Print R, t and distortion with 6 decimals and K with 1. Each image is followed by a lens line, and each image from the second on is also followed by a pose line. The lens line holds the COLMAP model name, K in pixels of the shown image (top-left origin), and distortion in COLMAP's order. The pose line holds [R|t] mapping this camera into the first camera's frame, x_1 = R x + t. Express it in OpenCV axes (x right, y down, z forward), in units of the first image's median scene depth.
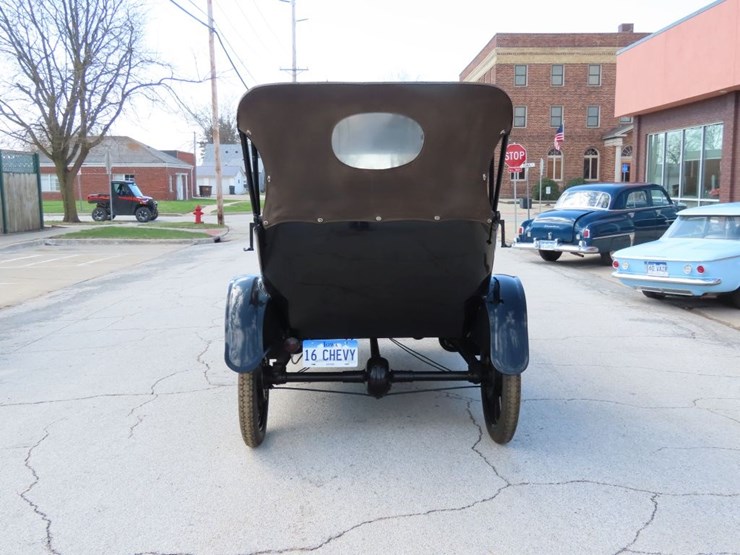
lens RADIAL K [[749.9, 0, 376.7], [0, 749.9, 277.2], [0, 0, 1]] dist [0.011216, -0.001183]
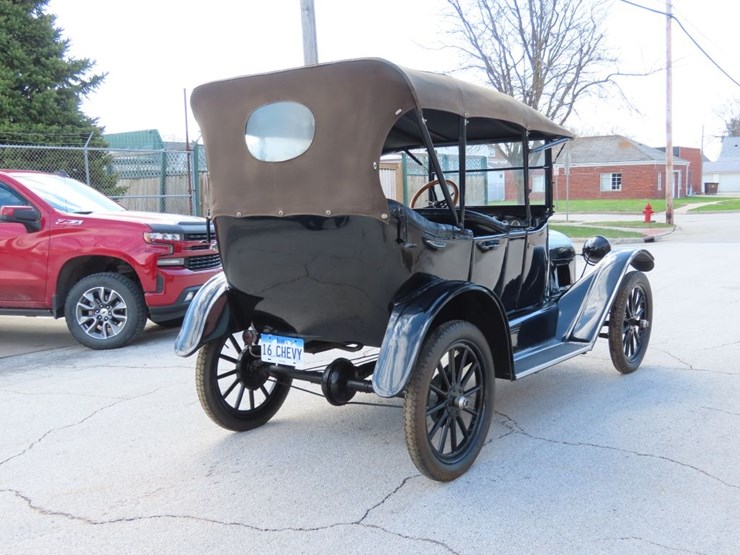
lens RADIAL K [[749.9, 0, 376.7], [0, 749.9, 277.2], [0, 0, 1]] dist [0.011216, -0.001183]
pose [[0.786206, 0.054008, -0.615600, 0.175269], [-0.053406, 0.998385, 0.019383, -0.005480], [0.615653, 0.017638, 0.787820, 0.082079]]
